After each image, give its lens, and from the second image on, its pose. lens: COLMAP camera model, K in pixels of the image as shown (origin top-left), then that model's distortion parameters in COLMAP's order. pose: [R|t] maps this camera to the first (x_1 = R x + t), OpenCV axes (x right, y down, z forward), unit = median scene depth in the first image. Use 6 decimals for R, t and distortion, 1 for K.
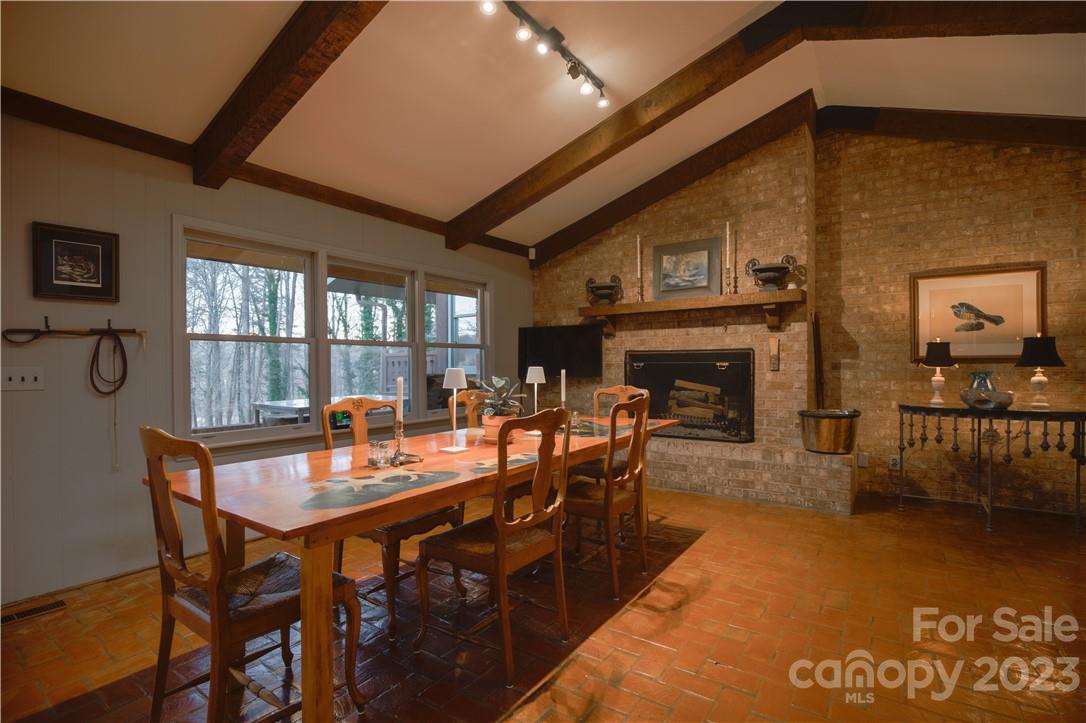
lens RADIAL K [[510.0, 0, 549.1], [0, 510.0, 366.3], [0, 0, 1]] dist [-0.032907, 0.005161]
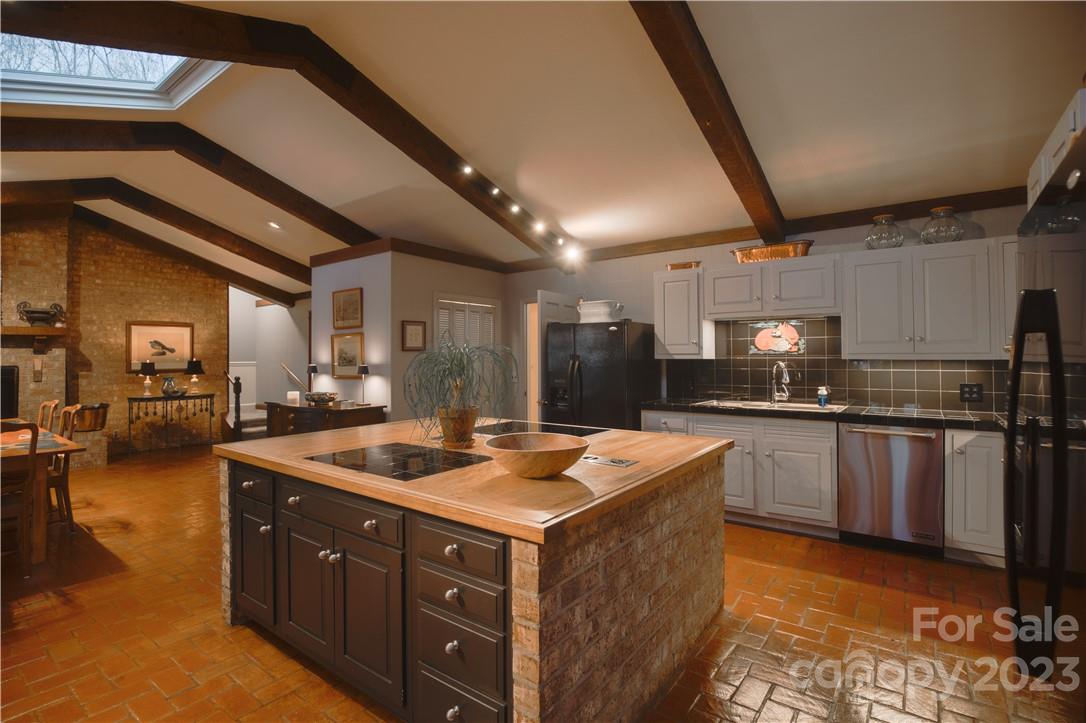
lens RADIAL K [[510.0, 0, 552.2], [0, 510.0, 345.6], [0, 0, 1]] dist [-0.032907, 0.005161]
pose [[0.025331, 0.023703, 0.999398, -0.949292], [0.013095, 0.999625, -0.024041, -0.042106], [-0.999593, 0.013696, 0.025011, -0.496801]]
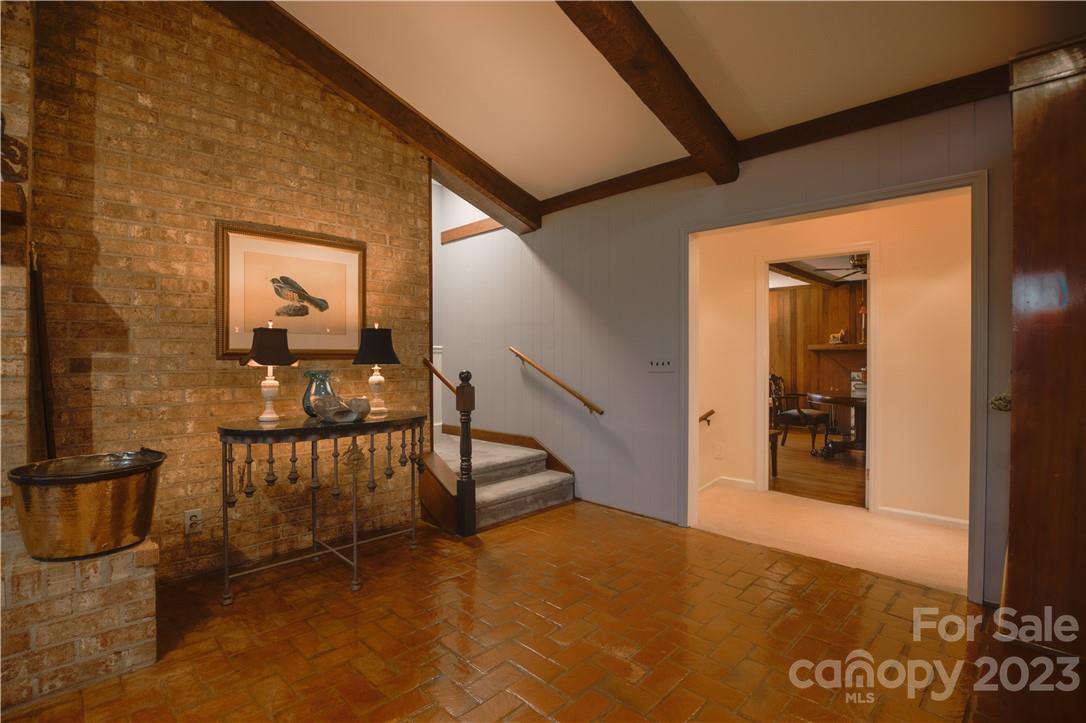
lens RADIAL K [[510.0, 0, 540.7], [0, 510.0, 357.6], [0, 0, 1]] dist [-0.032907, 0.005161]
pose [[0.176049, 0.003448, 0.984375, 0.160842], [0.004272, 0.999982, -0.004267, -0.004364], [-0.984372, 0.004956, 0.176031, 0.481740]]
